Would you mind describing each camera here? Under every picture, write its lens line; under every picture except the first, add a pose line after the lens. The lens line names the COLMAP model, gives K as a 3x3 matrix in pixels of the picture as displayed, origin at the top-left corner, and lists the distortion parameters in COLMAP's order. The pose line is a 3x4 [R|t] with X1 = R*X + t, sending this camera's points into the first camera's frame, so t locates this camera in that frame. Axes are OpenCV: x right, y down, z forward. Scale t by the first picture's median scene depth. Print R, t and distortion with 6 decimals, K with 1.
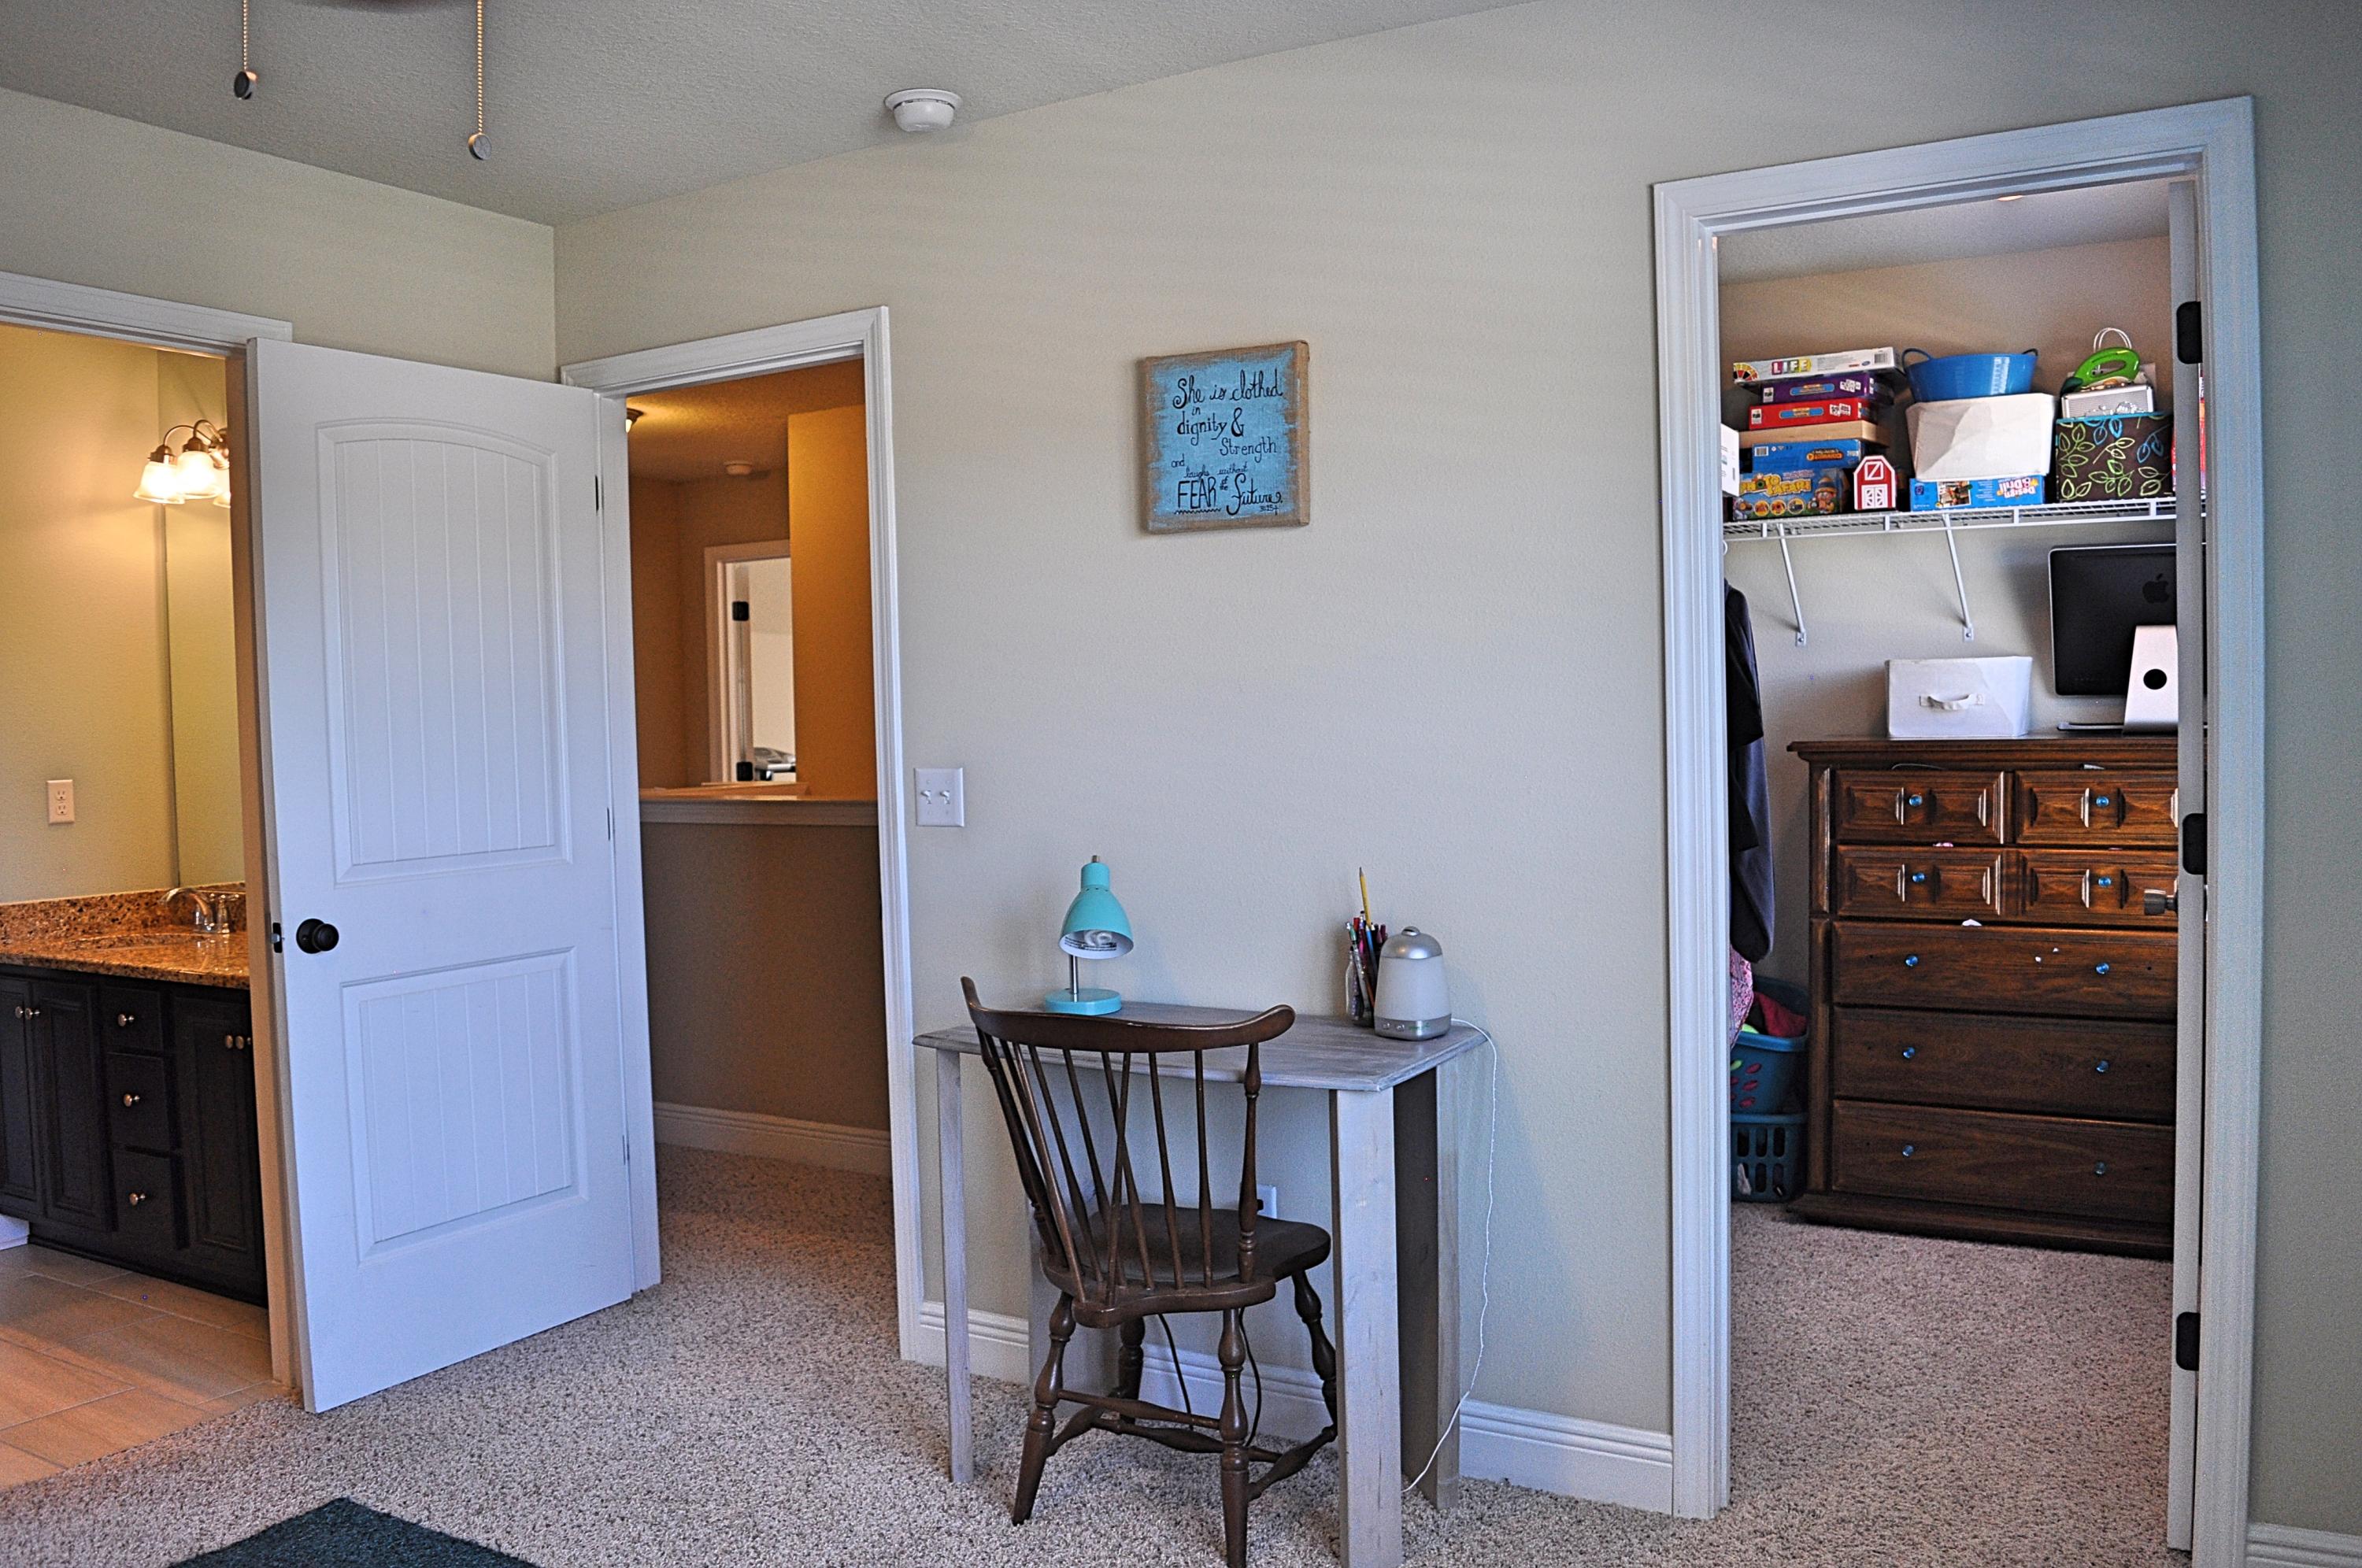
lens RADIAL K [[1852.1, 0, 1180.4], [0, 1852.1, 788.2], [0, 0, 1]] dist [-0.100313, 0.025962]
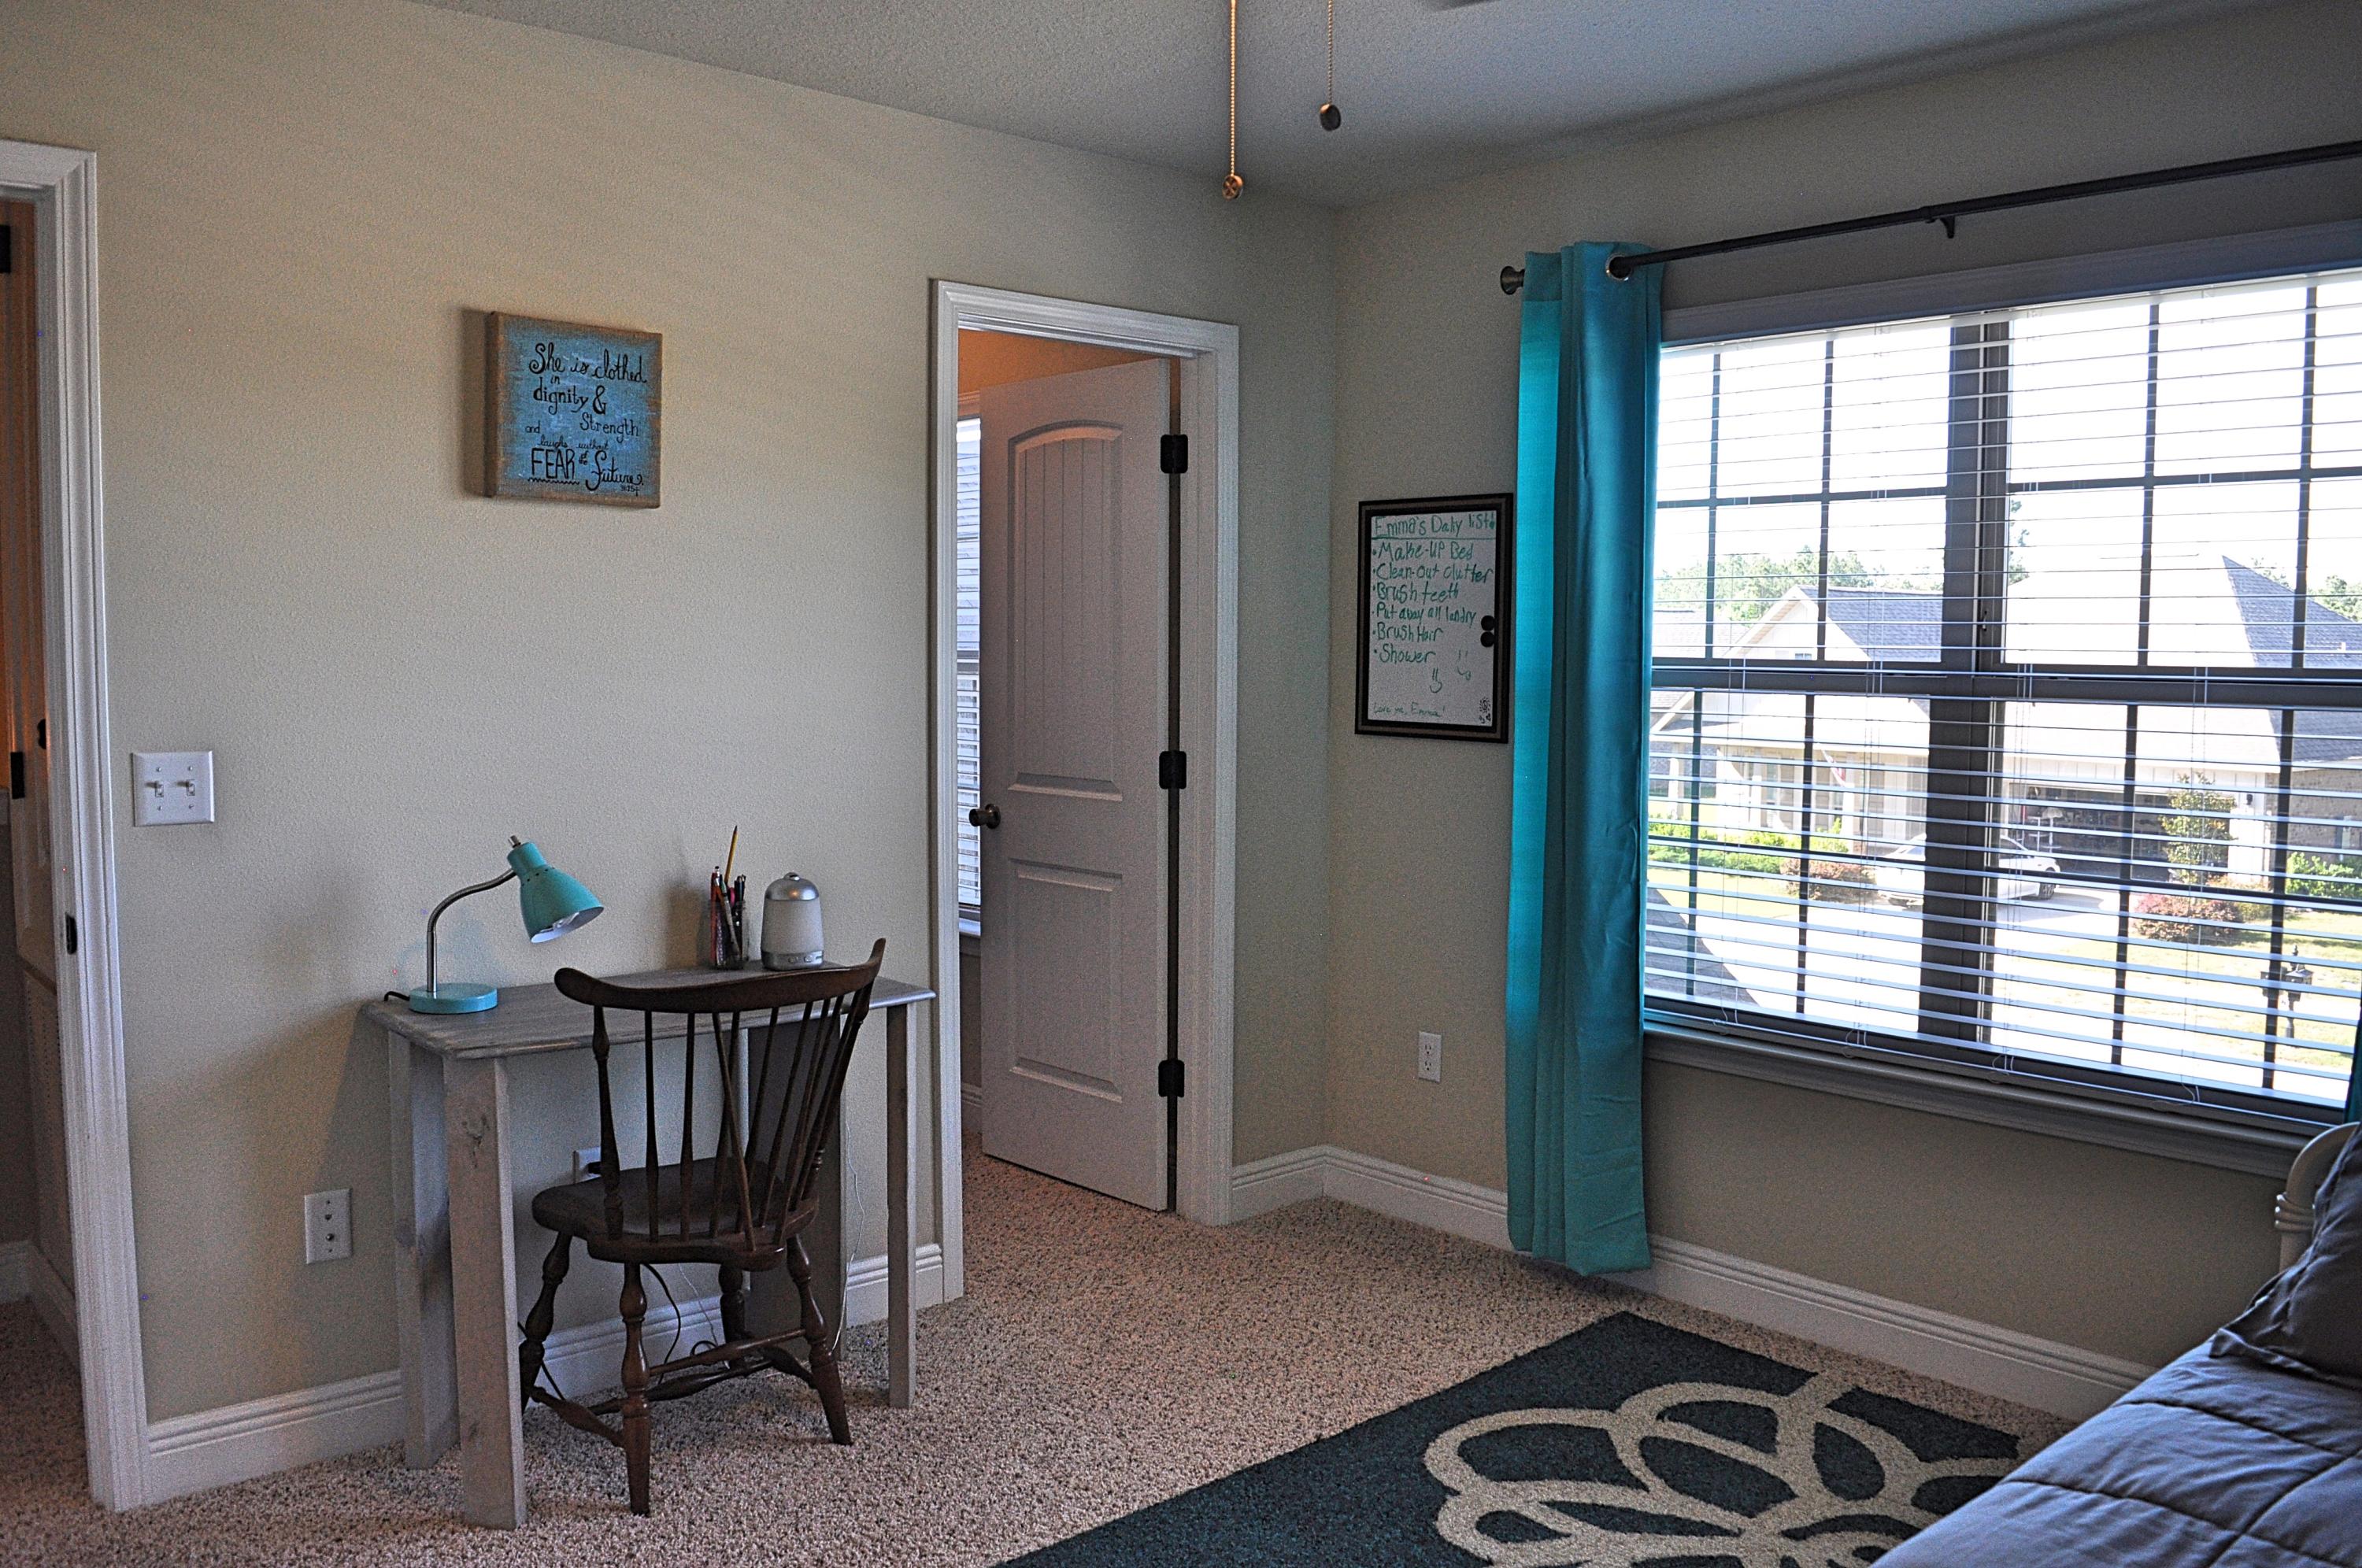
lens RADIAL K [[1852.1, 0, 1179.5], [0, 1852.1, 786.7], [0, 0, 1]] dist [-0.100313, 0.025962]
pose [[0.303163, -0.047247, 0.951767, -0.836659], [0.028105, 0.998779, 0.040628, -0.017404], [-0.952524, 0.014433, 0.304121, 0.392096]]
